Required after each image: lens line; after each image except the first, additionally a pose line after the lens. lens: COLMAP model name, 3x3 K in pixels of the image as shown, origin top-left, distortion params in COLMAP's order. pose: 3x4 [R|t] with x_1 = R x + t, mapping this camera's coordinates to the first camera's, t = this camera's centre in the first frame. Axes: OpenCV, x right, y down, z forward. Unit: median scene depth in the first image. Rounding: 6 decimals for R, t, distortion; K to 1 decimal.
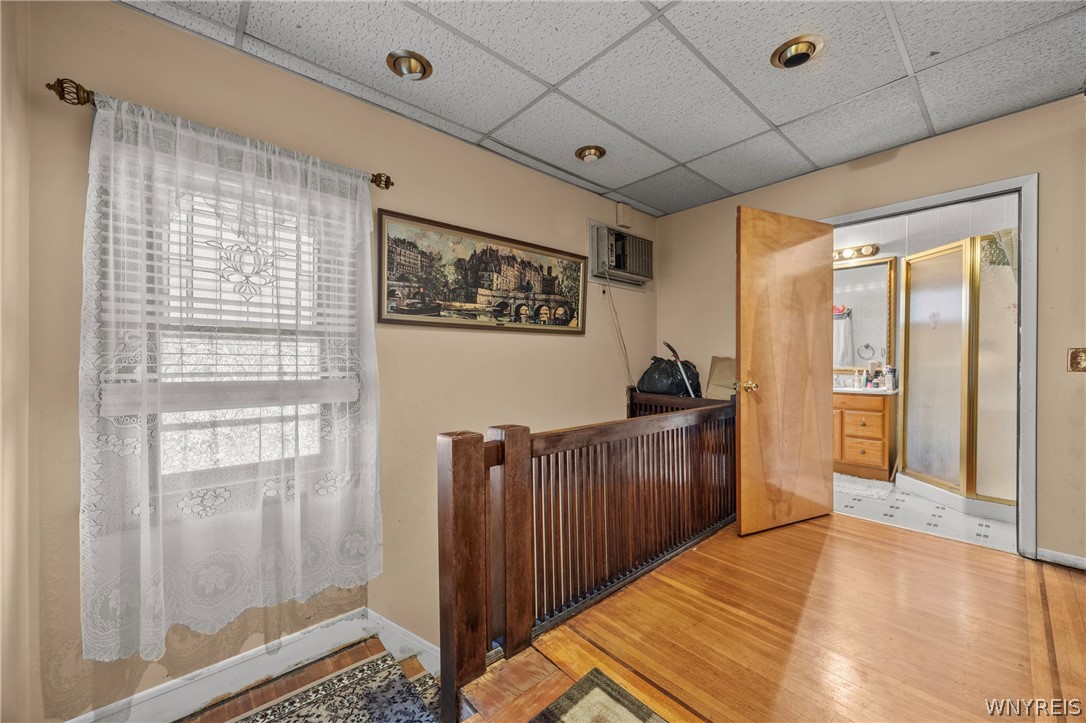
lens RADIAL K [[416.2, 0, 538.5], [0, 416.2, 360.9], [0, 0, 1]] dist [-0.000837, 0.000198]
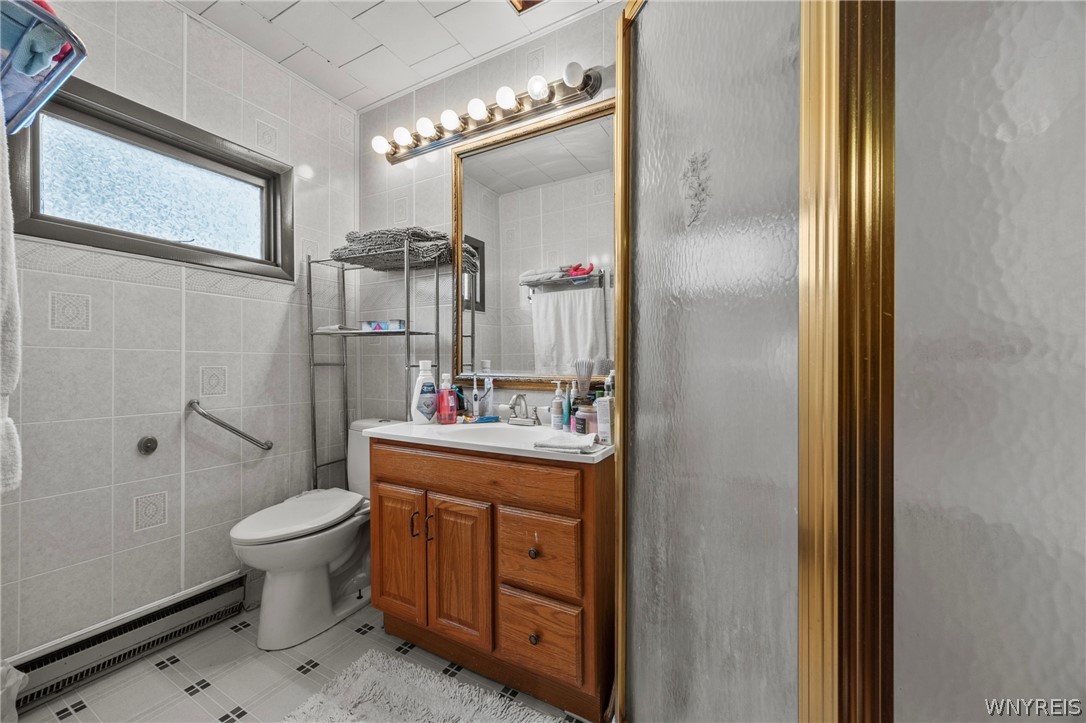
lens RADIAL K [[416.2, 0, 548.6], [0, 416.2, 359.9], [0, 0, 1]] dist [-0.000837, 0.000198]
pose [[0.940231, -0.008781, 0.340424, 0.677974], [0.010031, 0.999948, -0.001911, 0.002446], [-0.340389, 0.005212, 0.940270, 0.686771]]
